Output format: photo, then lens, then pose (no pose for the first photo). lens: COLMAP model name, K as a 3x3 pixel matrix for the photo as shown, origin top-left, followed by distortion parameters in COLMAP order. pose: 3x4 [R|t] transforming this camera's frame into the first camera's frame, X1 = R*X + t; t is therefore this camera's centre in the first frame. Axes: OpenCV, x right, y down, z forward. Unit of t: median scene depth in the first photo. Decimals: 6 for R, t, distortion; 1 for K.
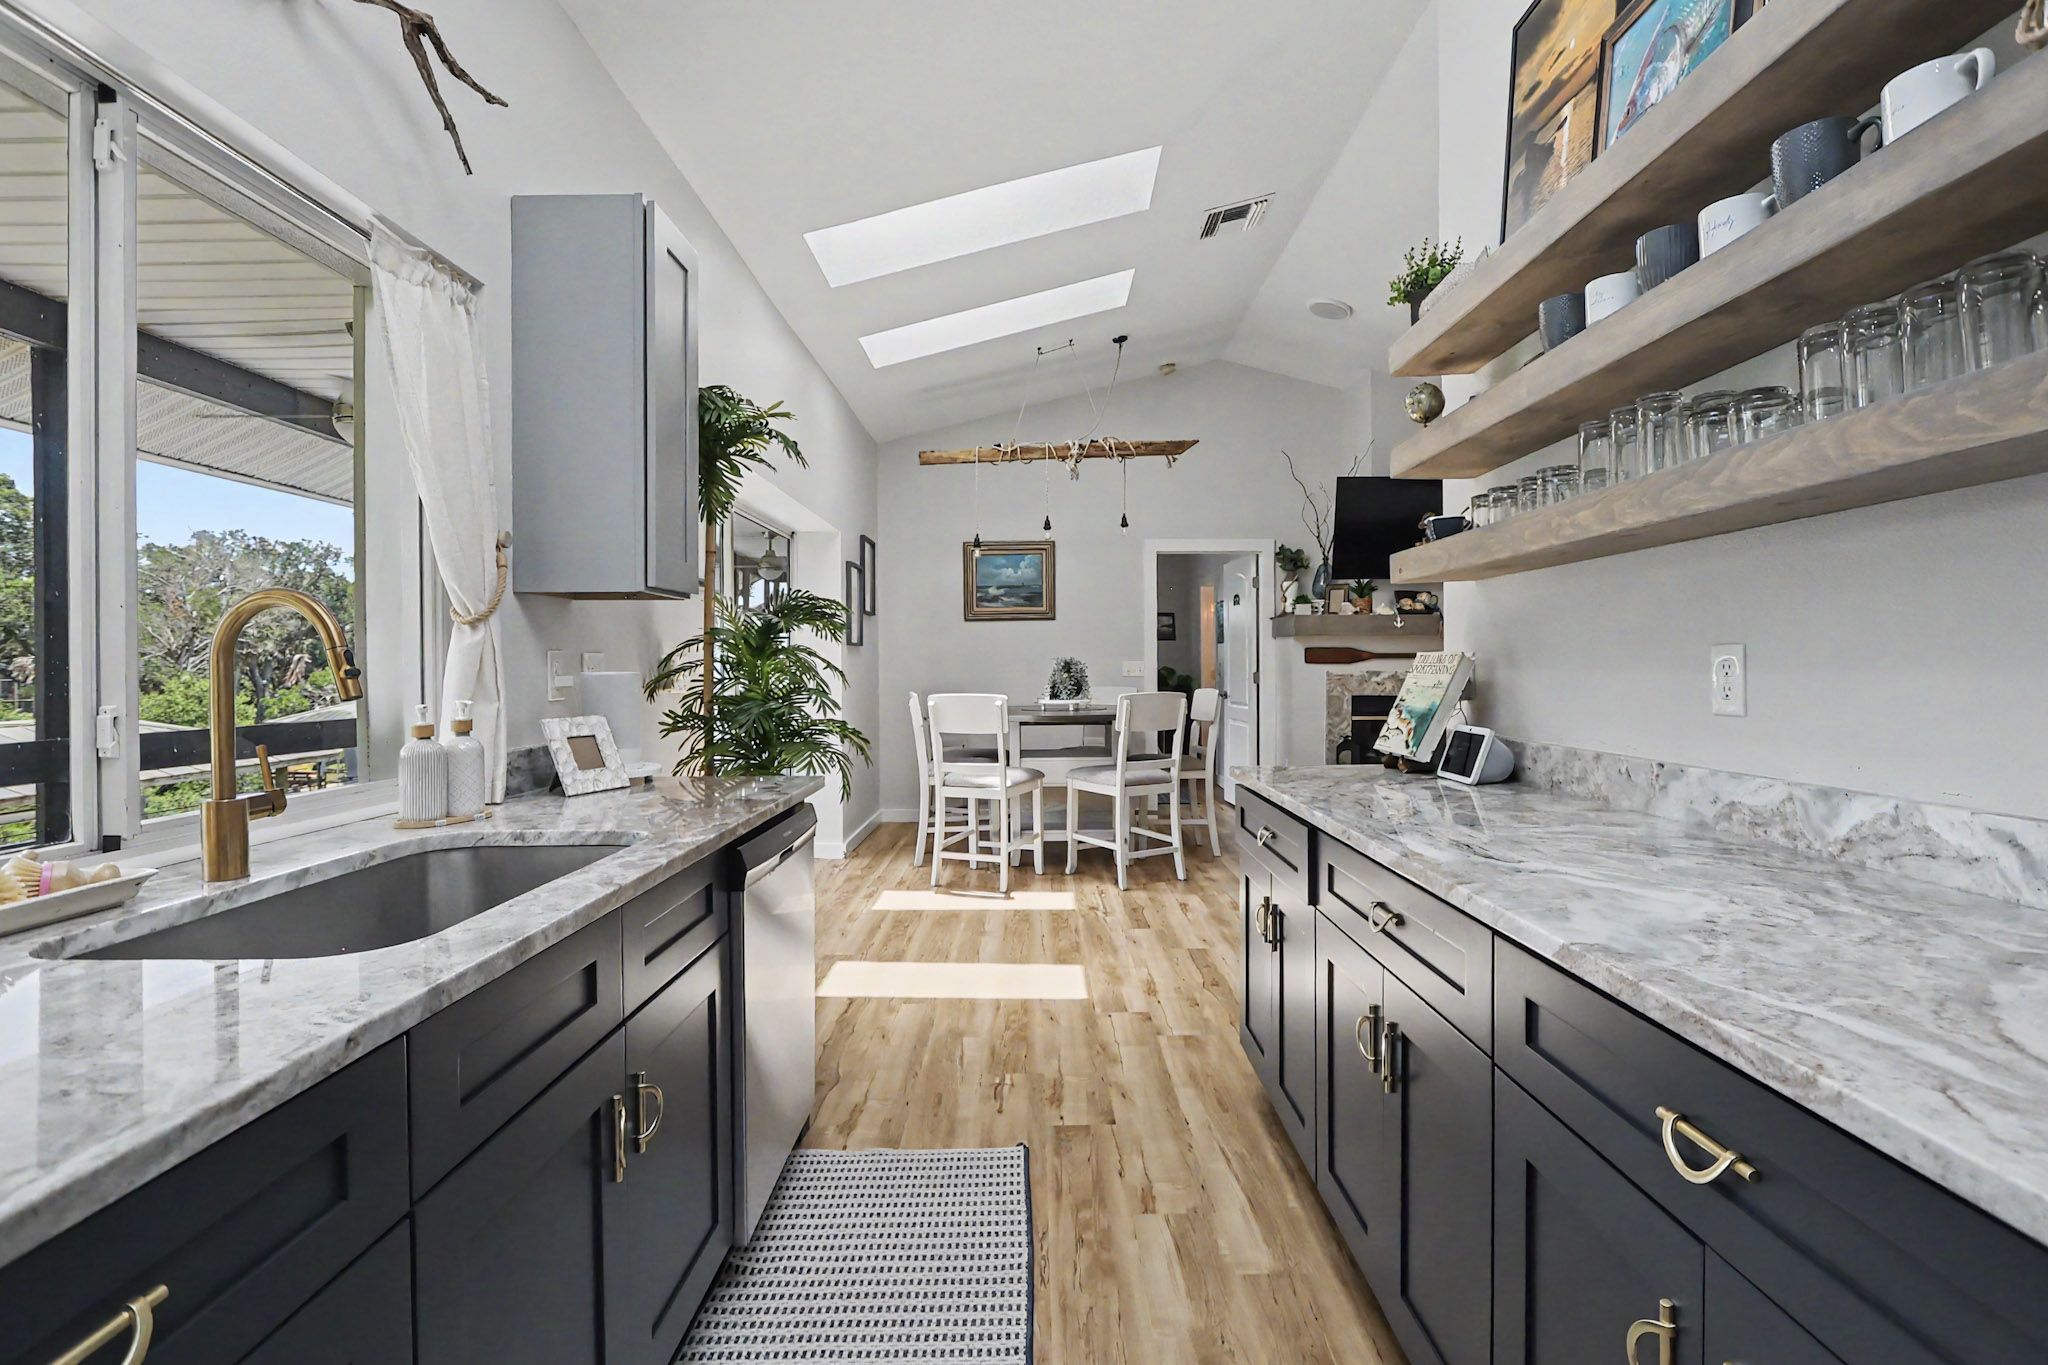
lens RADIAL K [[943.3, 0, 1027.7], [0, 943.3, 670.9], [0, 0, 1]] dist [-0.024615, 0.000322]
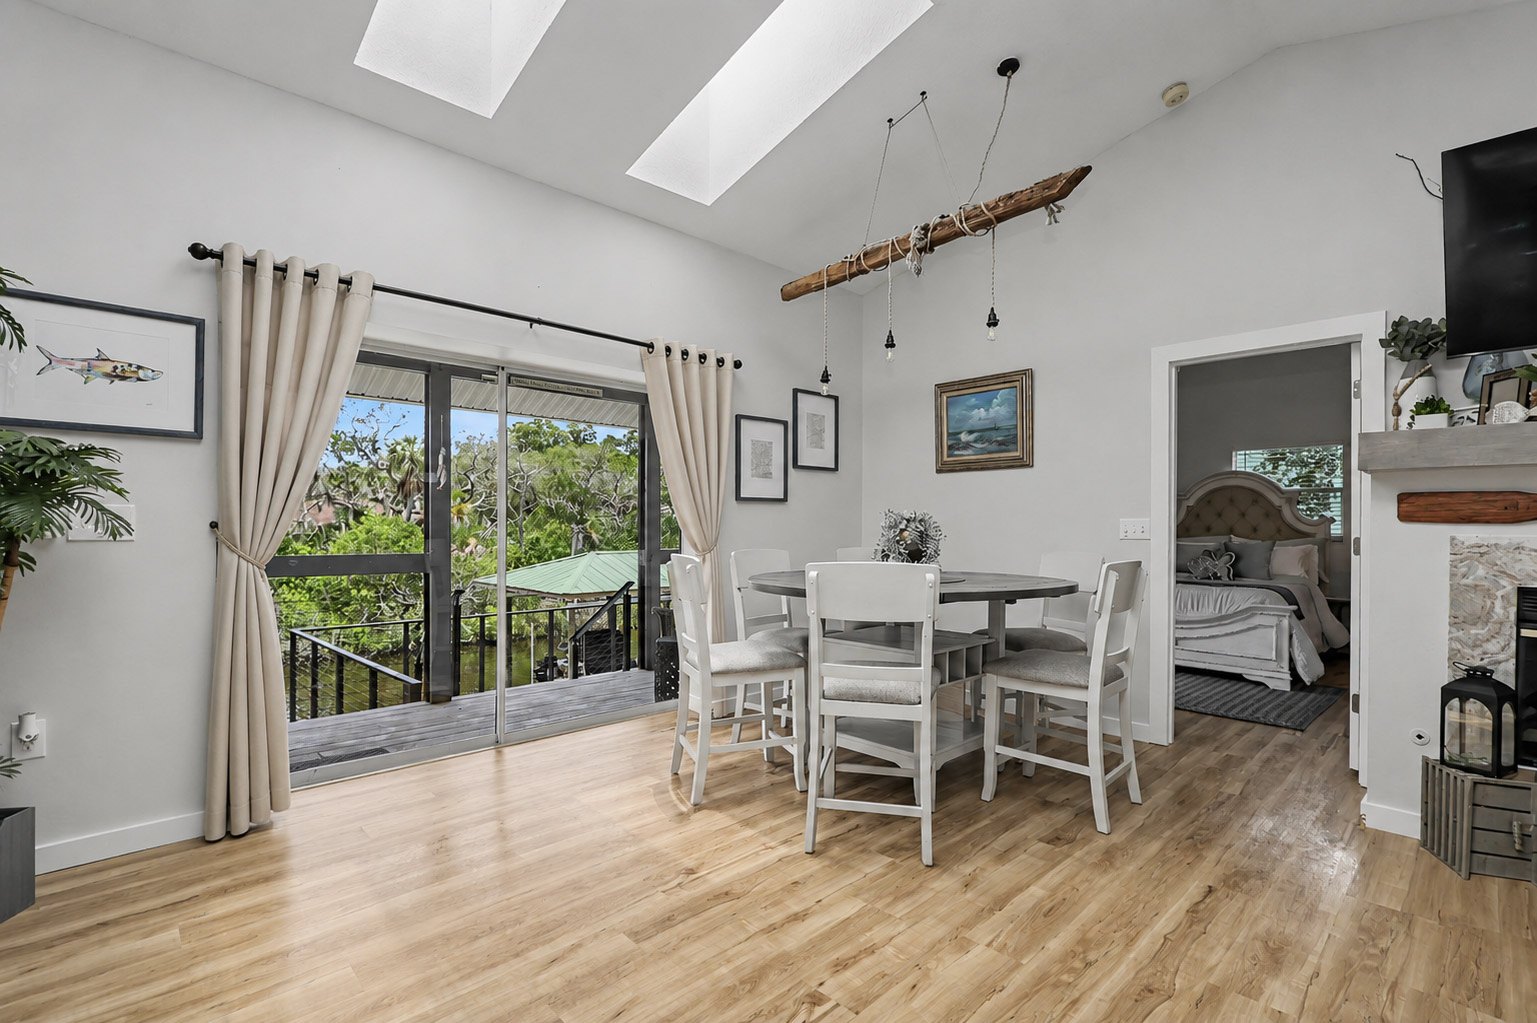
lens RADIAL K [[707.9, 0, 767.9], [0, 707.9, 525.6], [0, 0, 1]] dist [-0.024615, 0.000322]
pose [[0.703672, 0.006202, -0.710498, 0.296601], [-0.009880, 0.999951, -0.001056, -0.001954], [0.710457, 0.007763, 0.703698, 0.425756]]
